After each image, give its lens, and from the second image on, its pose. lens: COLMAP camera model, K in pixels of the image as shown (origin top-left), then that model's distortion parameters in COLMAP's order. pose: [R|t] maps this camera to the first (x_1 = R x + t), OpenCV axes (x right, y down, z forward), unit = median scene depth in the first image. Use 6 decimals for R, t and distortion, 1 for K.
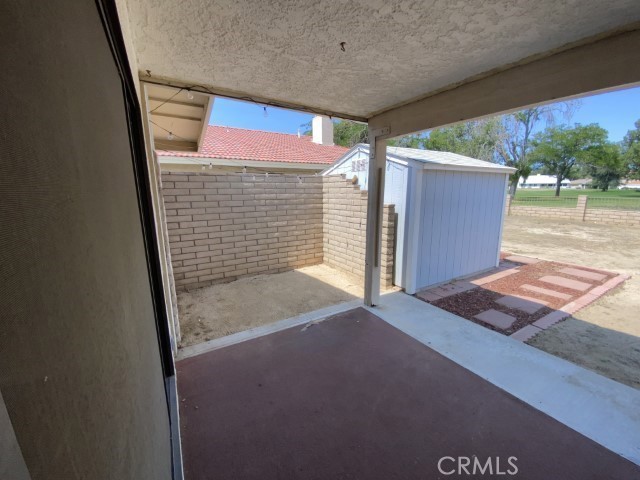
lens RADIAL K [[262.1, 0, 317.6], [0, 262.1, 239.1], [0, 0, 1]] dist [0.018090, -0.019412]
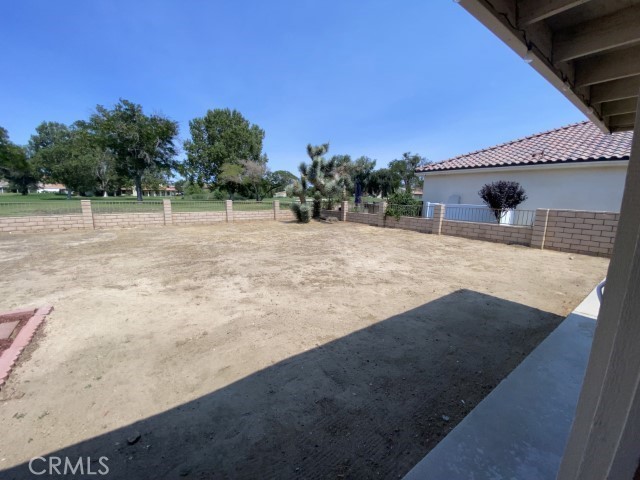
lens RADIAL K [[262.1, 0, 317.6], [0, 262.1, 239.1], [0, 0, 1]] dist [0.018090, -0.019412]
pose [[-0.089525, -0.152257, 0.984278, 0.247998], [0.165913, 0.972158, 0.165473, -0.030365], [-0.982068, 0.178118, -0.061771, 0.142703]]
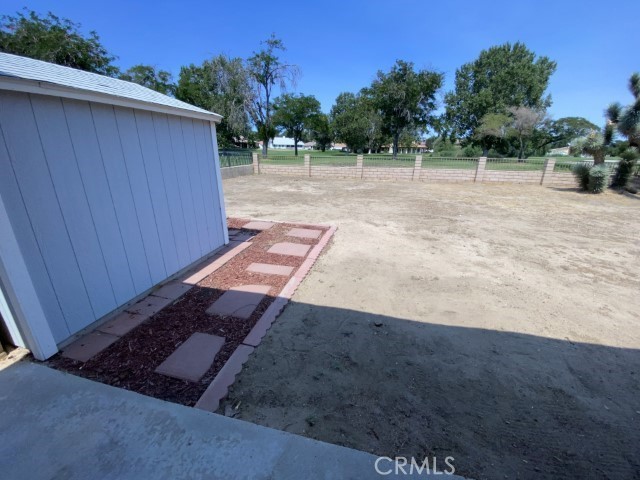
lens RADIAL K [[262.1, 0, 317.6], [0, 262.1, 239.1], [0, 0, 1]] dist [0.018090, -0.019412]
pose [[0.694514, -0.213133, 0.687186, 0.206445], [0.108474, 0.975217, 0.192835, -0.023600], [-0.711255, -0.059385, 0.700421, 0.148335]]
